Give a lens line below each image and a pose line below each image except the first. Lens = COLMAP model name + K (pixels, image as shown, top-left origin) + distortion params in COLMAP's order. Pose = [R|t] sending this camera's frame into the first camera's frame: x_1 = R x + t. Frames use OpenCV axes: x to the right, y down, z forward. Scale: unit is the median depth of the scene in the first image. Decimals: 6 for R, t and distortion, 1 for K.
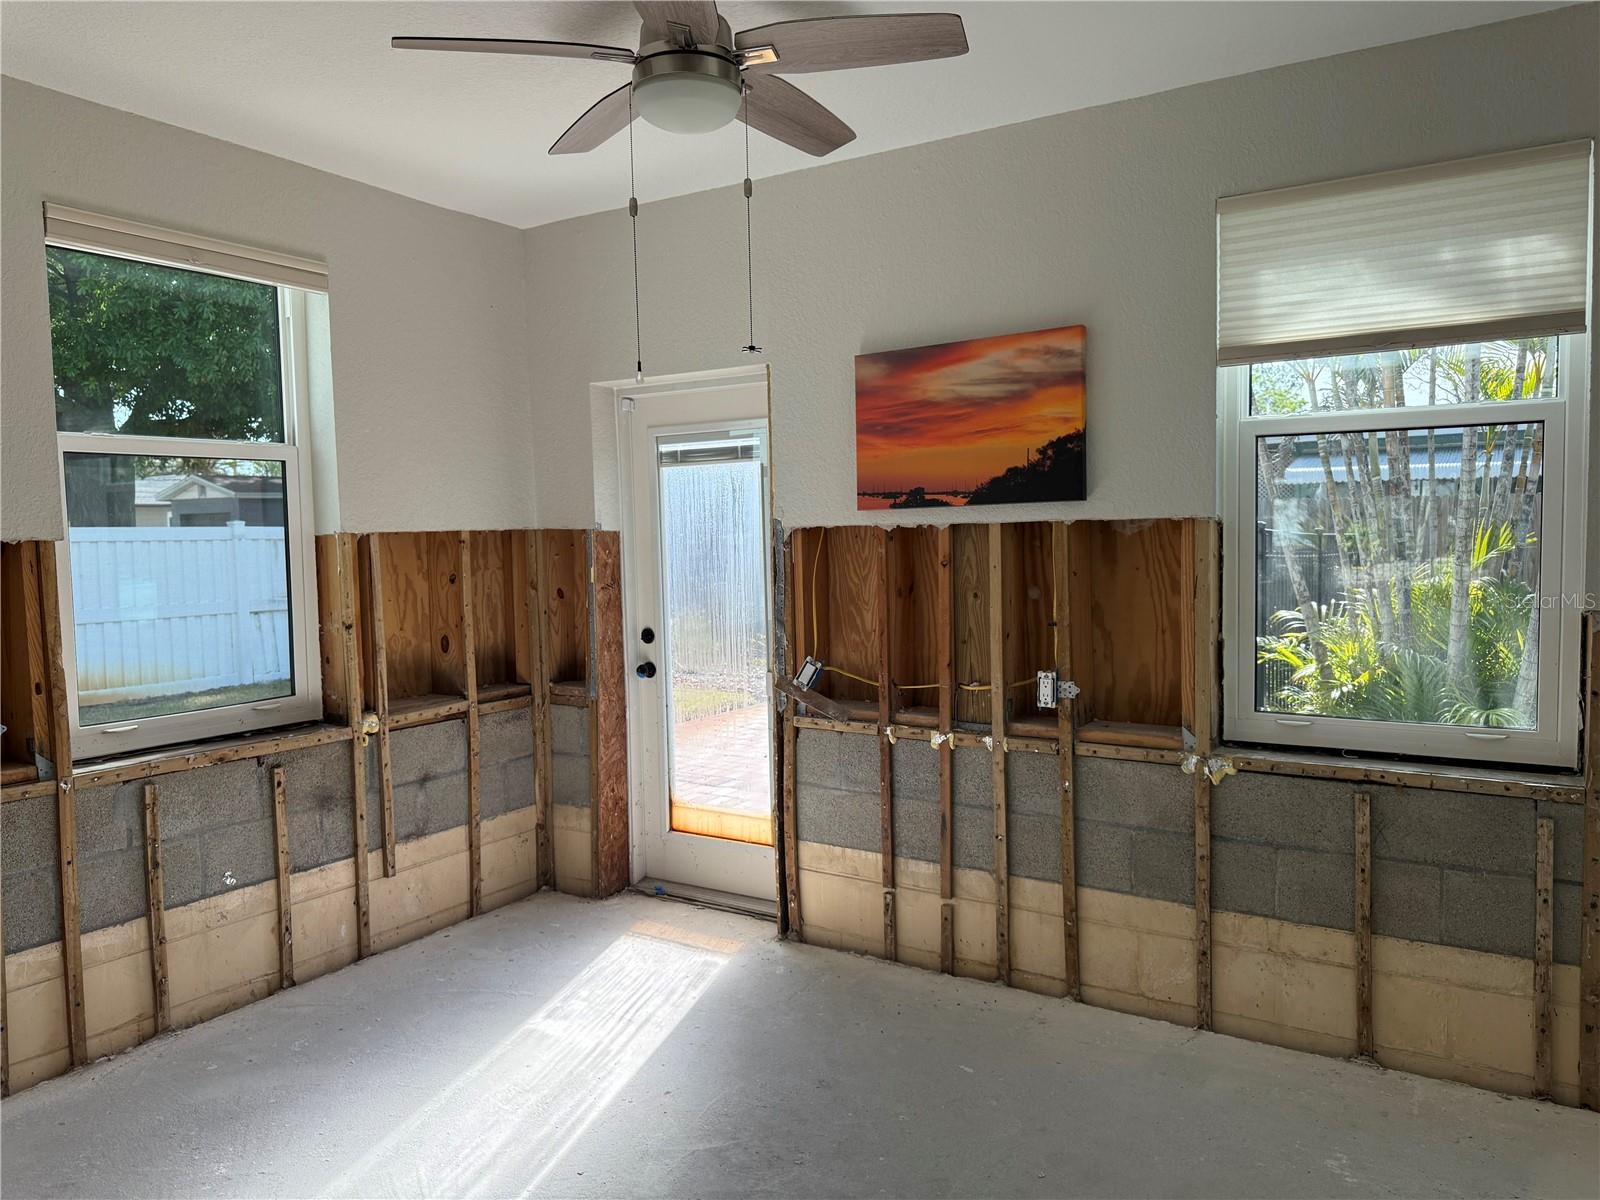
lens RADIAL K [[1140.5, 0, 800.3], [0, 1140.5, 598.8], [0, 0, 1]] dist [-0.027962, -0.005349]
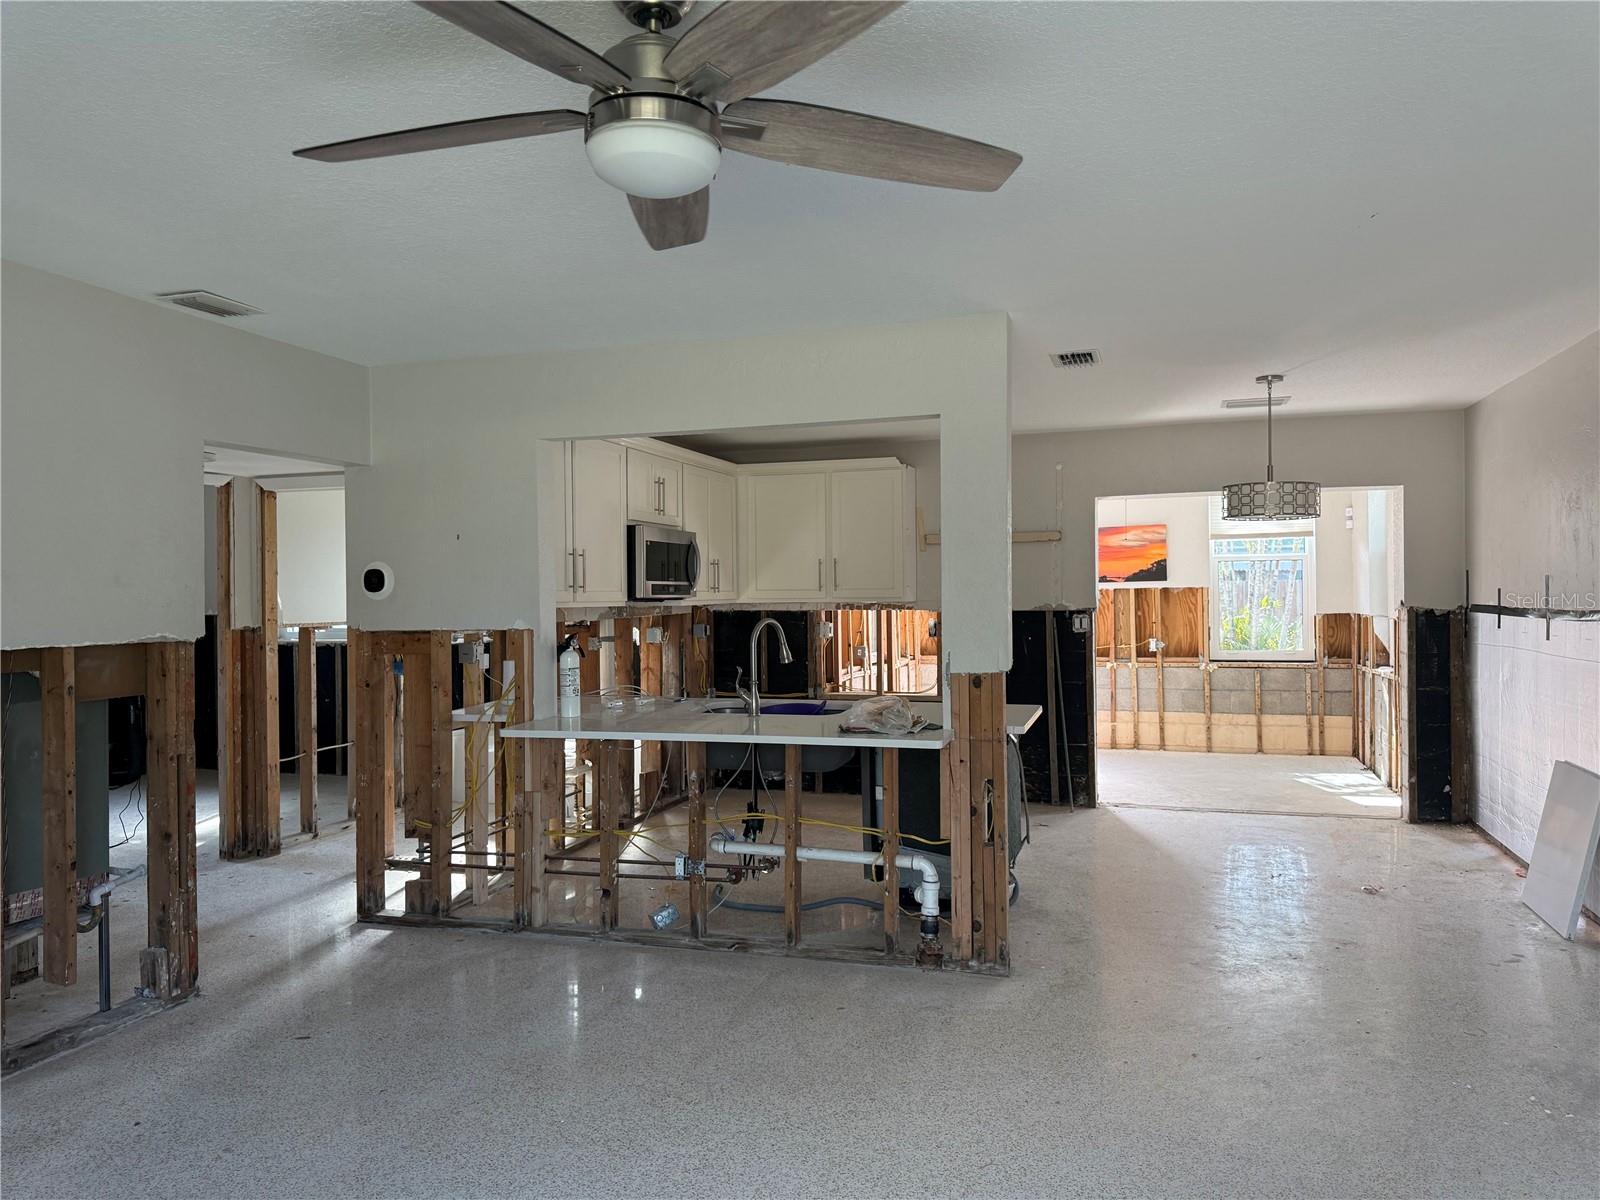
lens RADIAL K [[1140.5, 0, 801.4], [0, 1140.5, 598.4], [0, 0, 1]] dist [-0.027962, -0.005349]
pose [[0.963077, 0.003828, 0.269197, -1.484280], [0.008709, 0.998933, -0.045364, 0.086566], [-0.269083, 0.046034, 0.962016, -1.629297]]
